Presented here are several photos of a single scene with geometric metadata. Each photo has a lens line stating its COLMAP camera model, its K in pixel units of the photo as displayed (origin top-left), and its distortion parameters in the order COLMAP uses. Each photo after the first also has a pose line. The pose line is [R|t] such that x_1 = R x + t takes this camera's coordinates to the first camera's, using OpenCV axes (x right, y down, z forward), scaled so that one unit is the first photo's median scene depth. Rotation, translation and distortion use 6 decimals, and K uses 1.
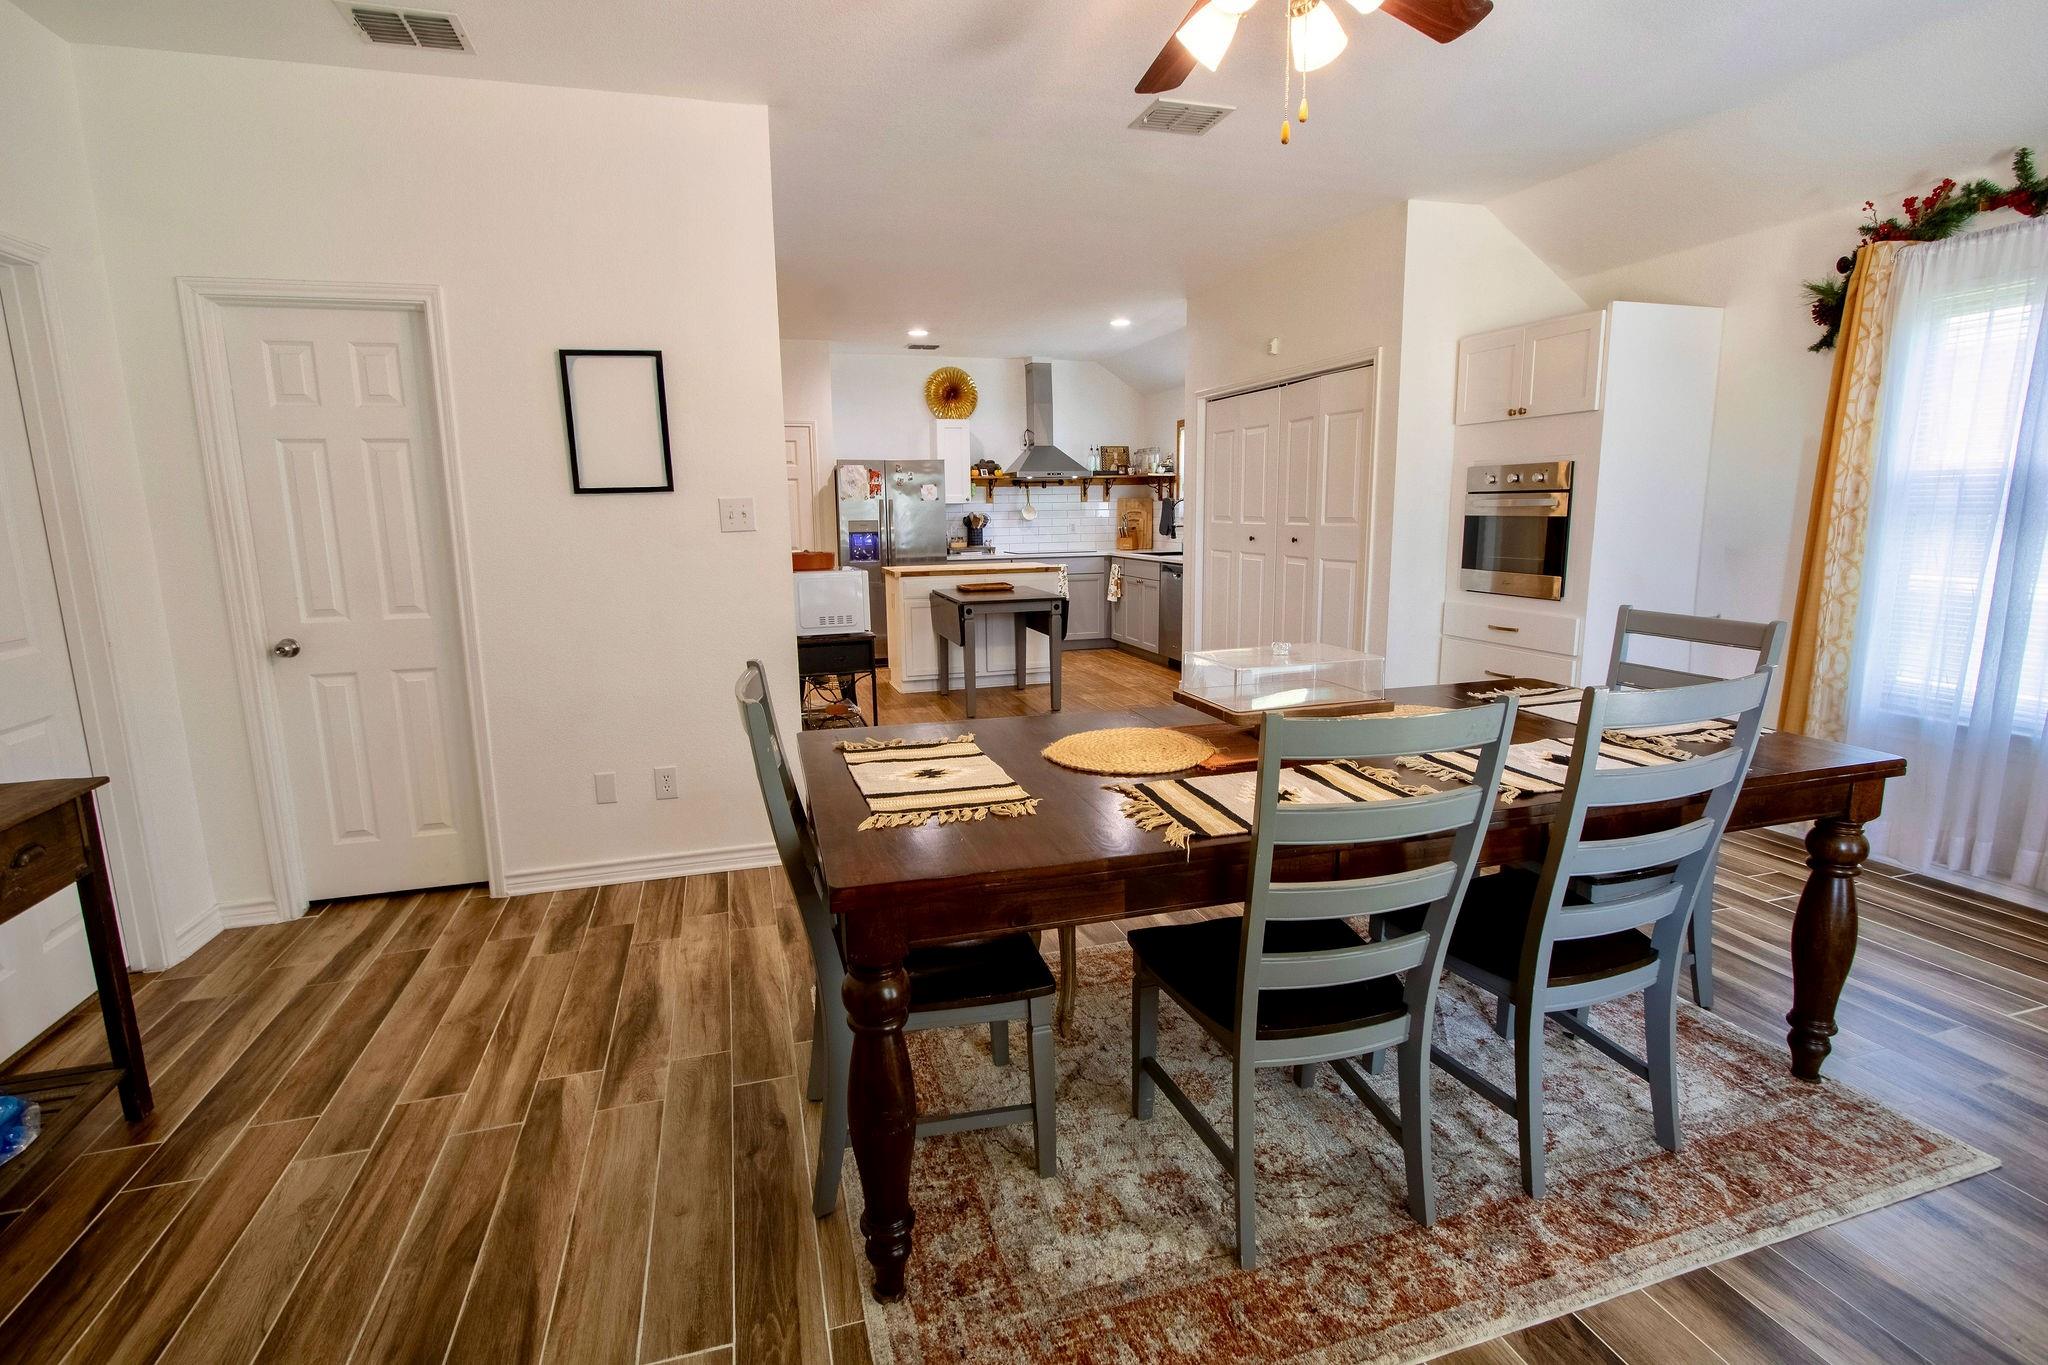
lens RADIAL K [[945.4, 0, 1018.8], [0, 945.4, 676.4], [0, 0, 1]] dist [-0.002169, -0.000198]
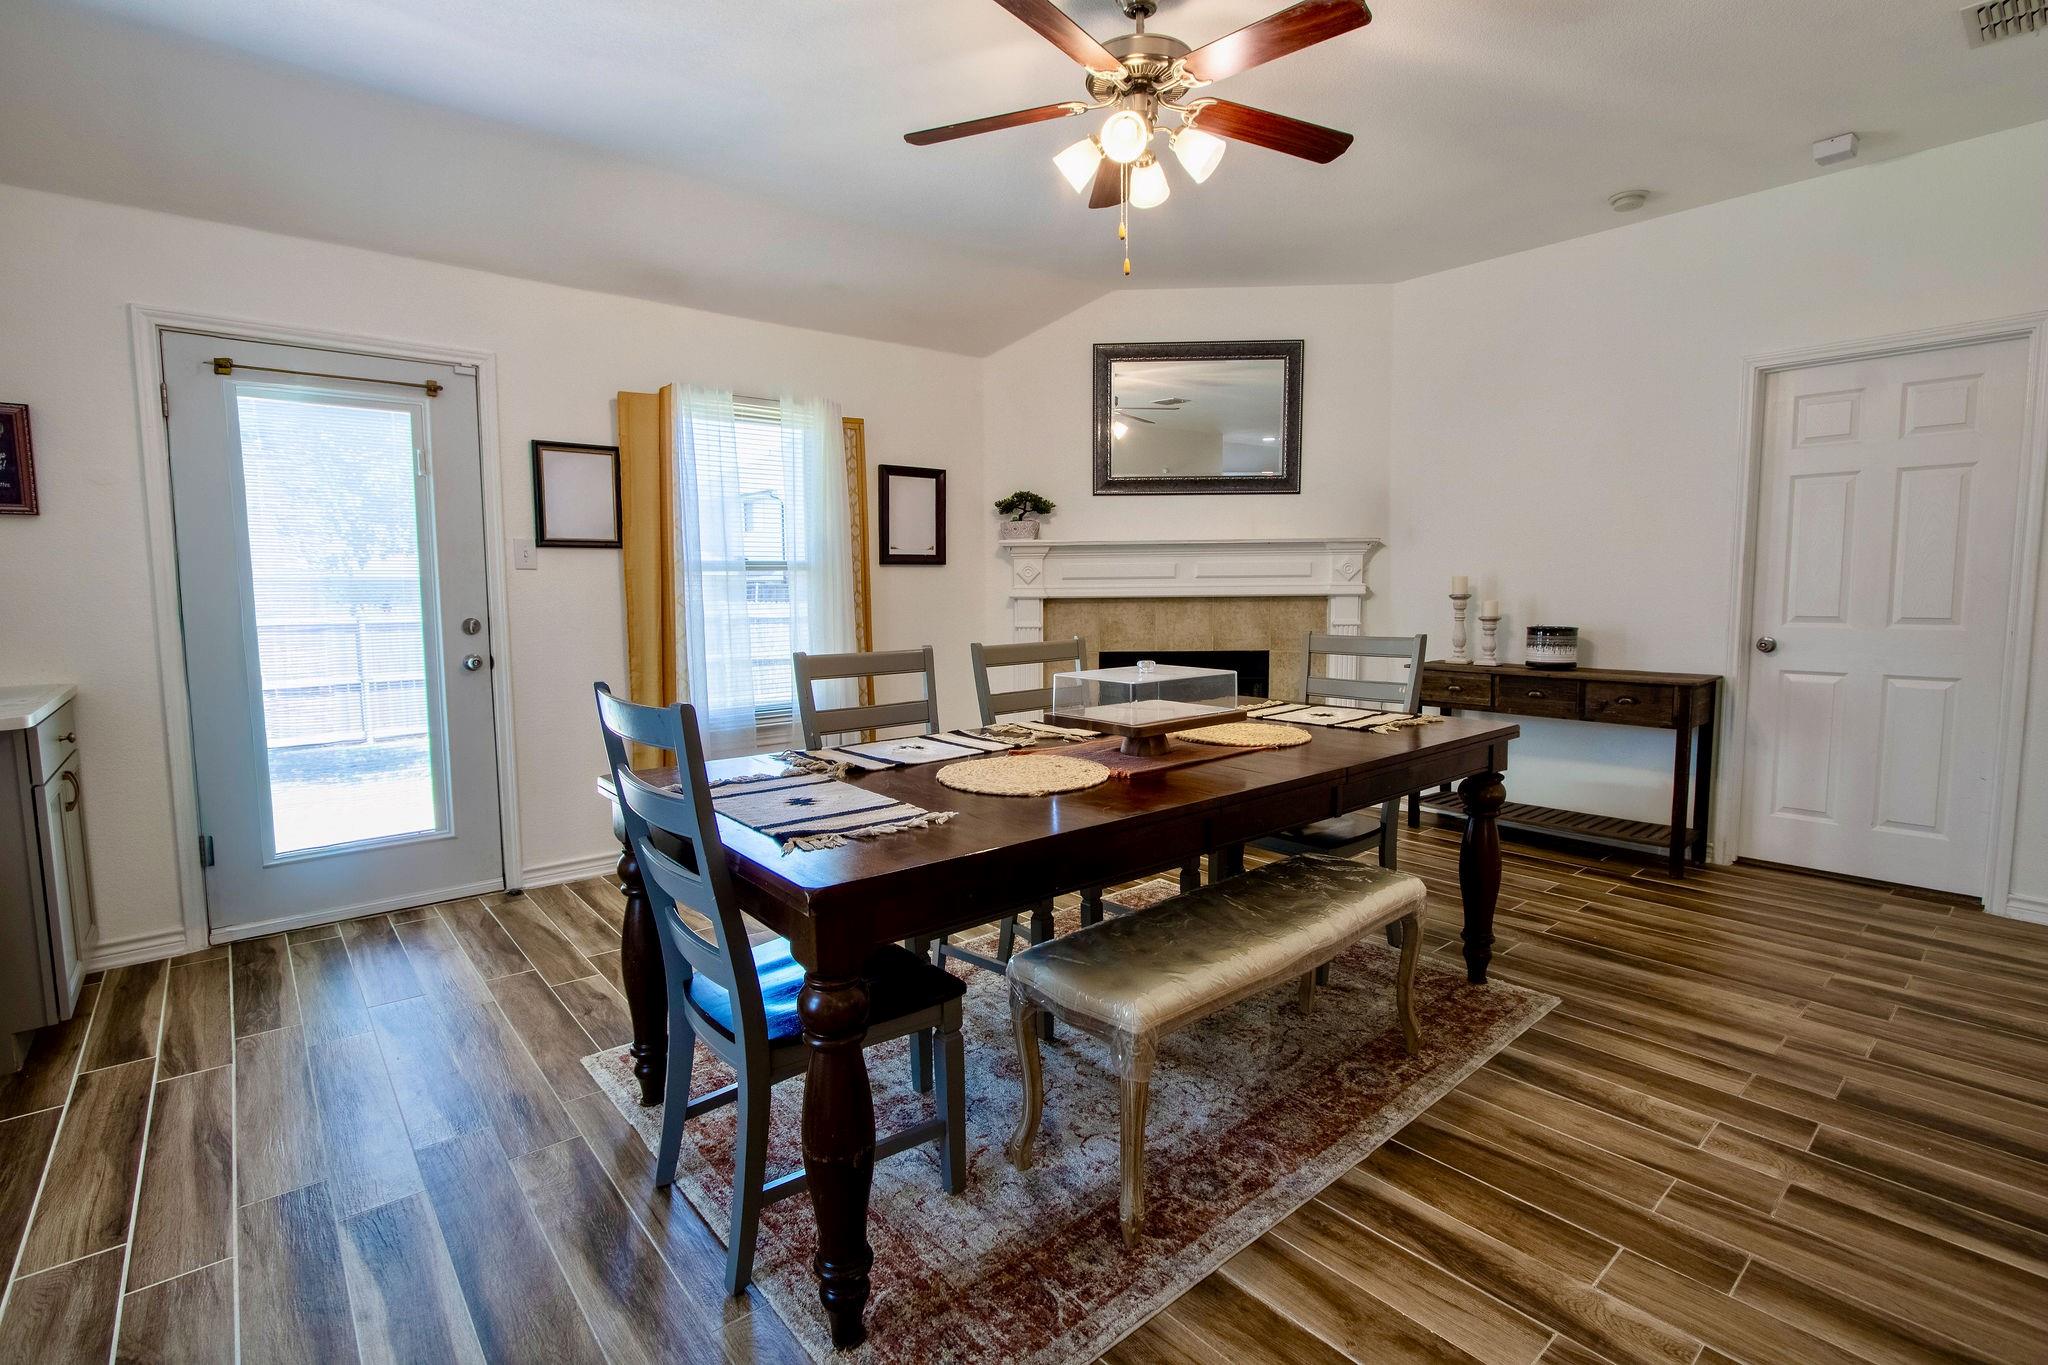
lens RADIAL K [[945.4, 0, 1023.7], [0, 945.4, 676.3], [0, 0, 1]] dist [-0.002169, -0.000198]
pose [[-0.917438, 0.057042, -0.393769, 0.649630], [-0.053198, 0.963198, 0.263476, -0.222638], [0.394307, 0.262670, -0.880640, 1.523161]]
